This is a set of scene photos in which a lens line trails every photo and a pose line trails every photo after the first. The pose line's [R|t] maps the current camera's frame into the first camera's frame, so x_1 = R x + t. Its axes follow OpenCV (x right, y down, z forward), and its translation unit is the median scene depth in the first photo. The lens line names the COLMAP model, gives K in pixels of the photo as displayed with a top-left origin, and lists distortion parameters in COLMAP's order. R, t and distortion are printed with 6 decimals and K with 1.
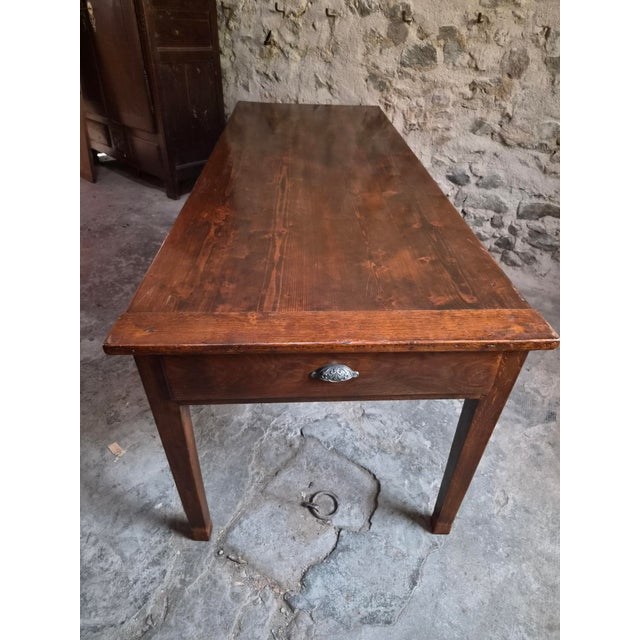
lens RADIAL K [[436.1, 0, 316.8], [0, 436.1, 320.1], [0, 0, 1]] dist [0.051204, -0.040494]
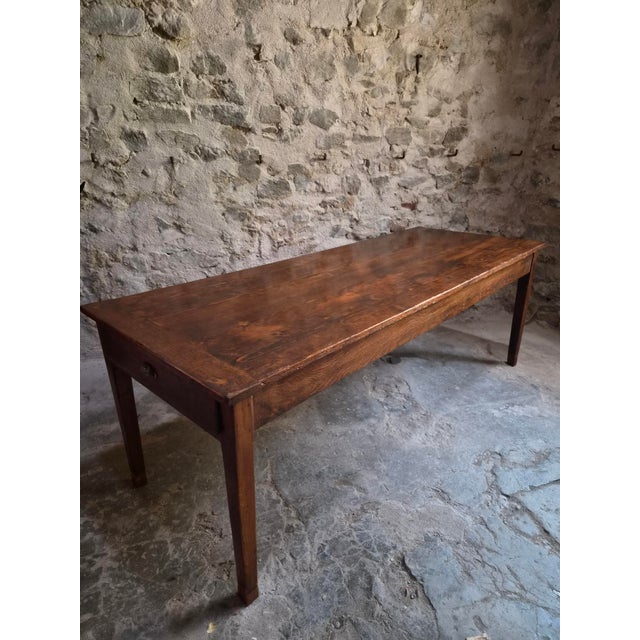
lens RADIAL K [[432.9, 0, 318.3], [0, 432.9, 323.6], [0, 0, 1]] dist [0.057686, -0.045677]
pose [[0.598474, -0.341147, 0.724877, -0.673379], [0.485651, 0.874091, 0.010407, -0.251004], [-0.637159, 0.345809, 0.688799, 0.270847]]
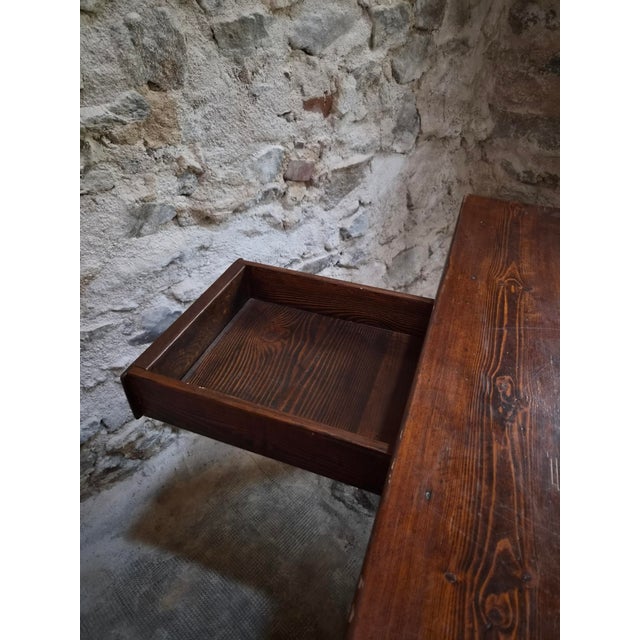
lens RADIAL K [[432.9, 0, 316.4], [0, 432.9, 317.4], [0, 0, 1]] dist [0.057686, -0.045677]
pose [[0.149617, -0.642004, 0.751961, 0.029281], [0.577993, 0.673833, 0.460297, -0.481275], [-0.802209, 0.365760, 0.471891, 0.731572]]
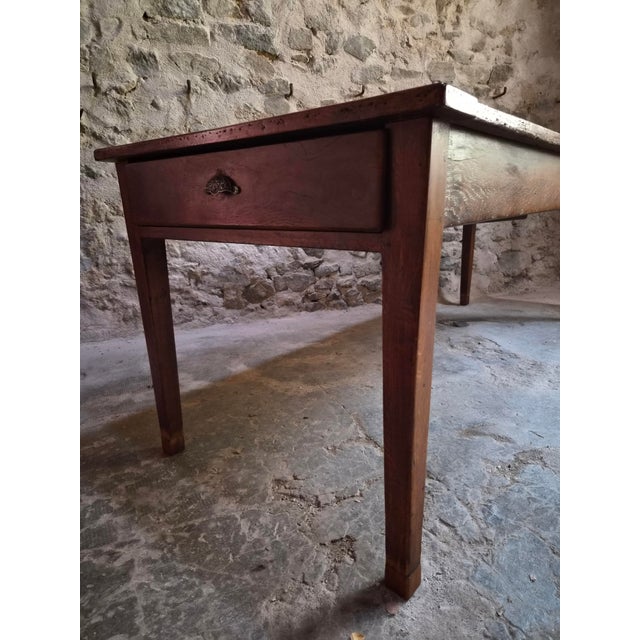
lens RADIAL K [[432.9, 0, 313.4], [0, 432.9, 322.3], [0, 0, 1]] dist [0.057686, -0.045677]
pose [[0.552381, -0.272780, 0.787697, -0.672452], [0.532223, 0.842681, -0.081405, -0.146444], [-0.641572, 0.464197, 0.610661, 0.612810]]
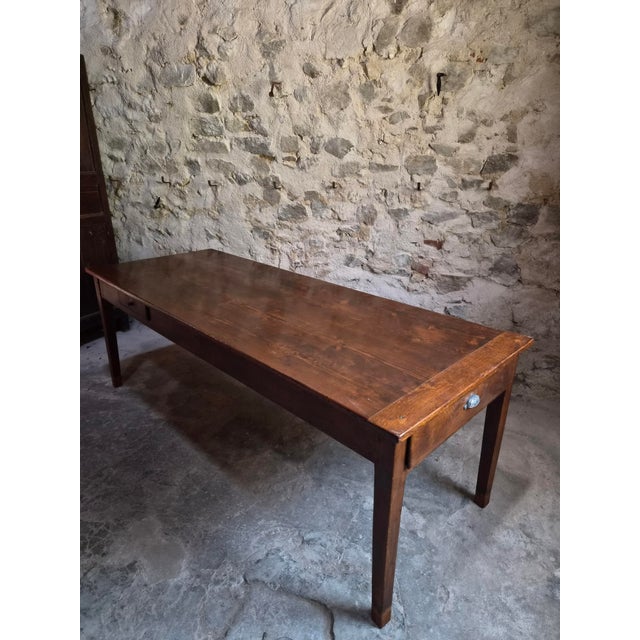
lens RADIAL K [[432.9, 0, 321.7], [0, 432.9, 319.8], [0, 0, 1]] dist [0.057686, -0.045677]
pose [[0.961246, -0.133484, 0.241222, -0.020902], [0.188977, 0.956096, -0.223982, -0.029990], [-0.200733, 0.260887, 0.944269, -0.075075]]
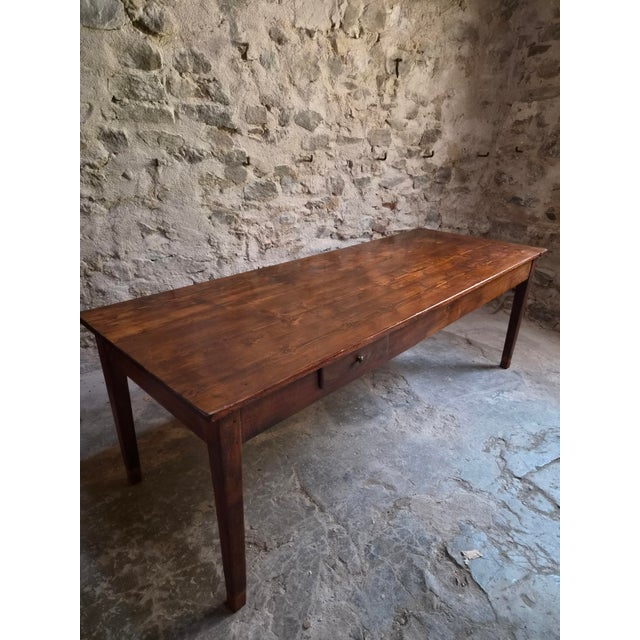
lens RADIAL K [[432.9, 0, 324.0], [0, 432.9, 322.9], [0, 0, 1]] dist [0.057686, -0.045677]
pose [[0.465176, -0.384997, 0.797113, -0.747729], [0.521786, 0.846661, 0.104426, -0.351747], [-0.715088, 0.367346, 0.594732, 0.352820]]
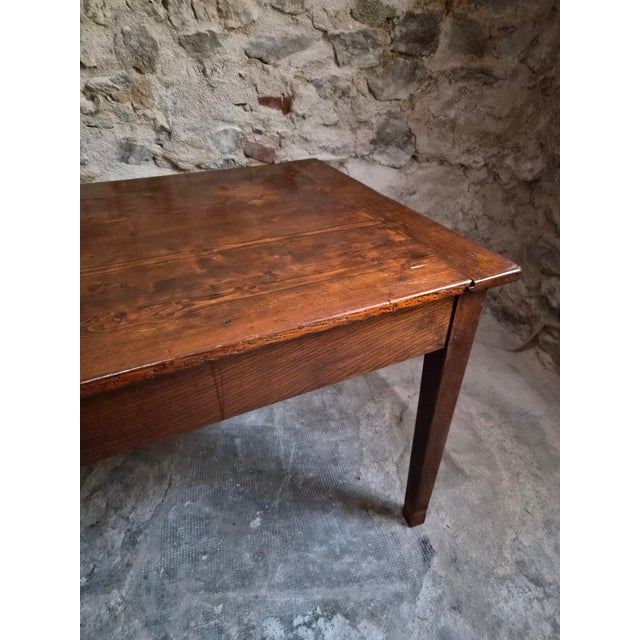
lens RADIAL K [[432.9, 0, 327.0], [0, 432.9, 318.5], [0, 0, 1]] dist [0.057686, -0.045677]
pose [[0.753778, -0.389988, 0.528893, 0.151995], [0.407603, 0.908792, 0.089197, -0.157225], [-0.515440, 0.148343, 0.843988, 0.347254]]
